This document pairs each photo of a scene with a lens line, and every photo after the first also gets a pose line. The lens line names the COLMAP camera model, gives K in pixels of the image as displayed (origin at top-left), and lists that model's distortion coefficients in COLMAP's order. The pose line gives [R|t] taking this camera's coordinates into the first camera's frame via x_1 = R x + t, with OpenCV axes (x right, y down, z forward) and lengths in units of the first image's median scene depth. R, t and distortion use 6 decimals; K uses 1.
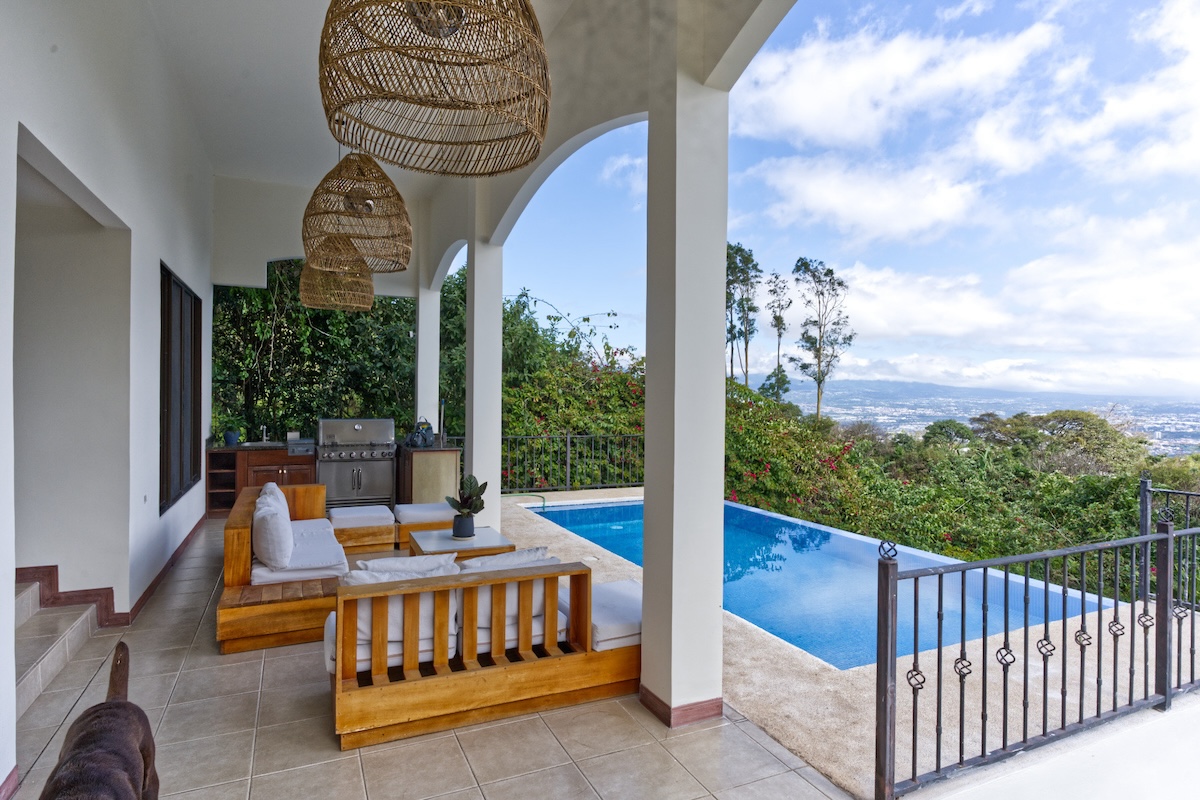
lens RADIAL K [[644.9, 0, 593.5], [0, 644.9, 395.0], [0, 0, 1]] dist [-0.011052, 0.003833]
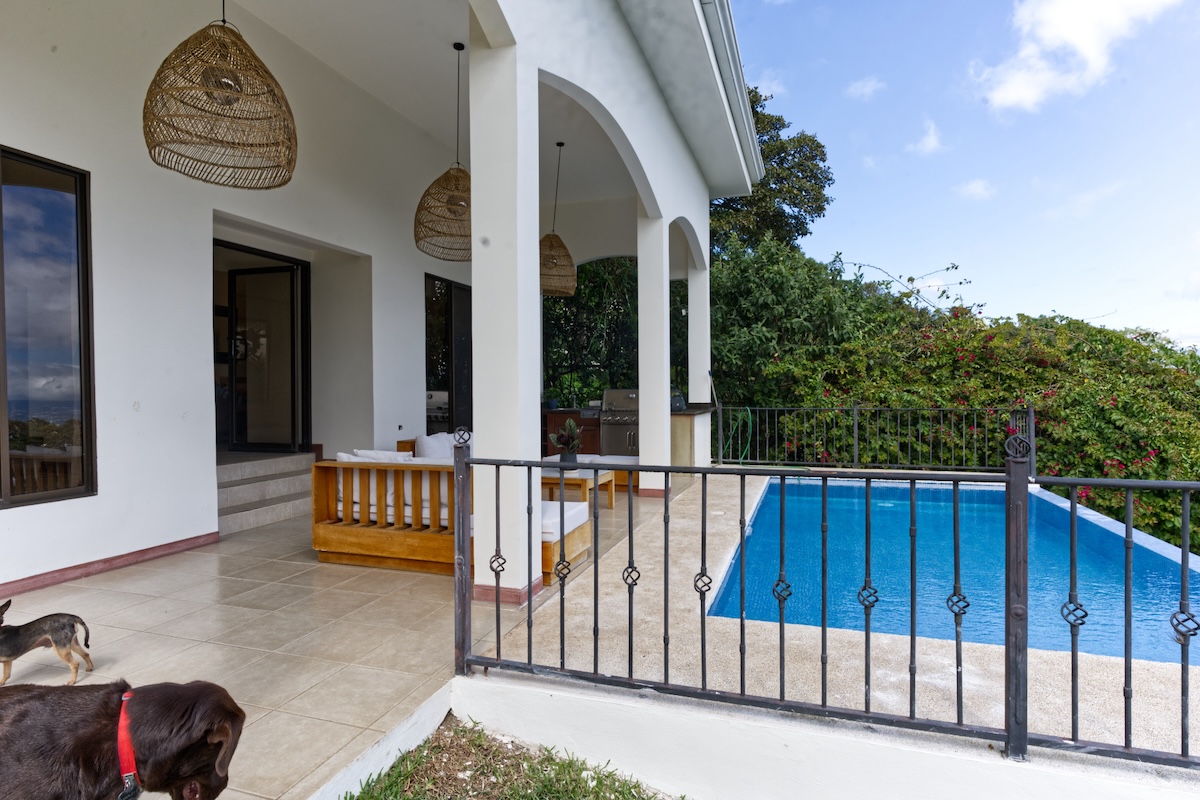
lens RADIAL K [[644.9, 0, 602.4], [0, 644.9, 396.2], [0, 0, 1]] dist [-0.011052, 0.003833]
pose [[0.735249, -0.011065, -0.677707, 1.032707], [0.014951, 0.999888, -0.000104, 0.134988], [0.677632, -0.010056, 0.735332, 0.269986]]
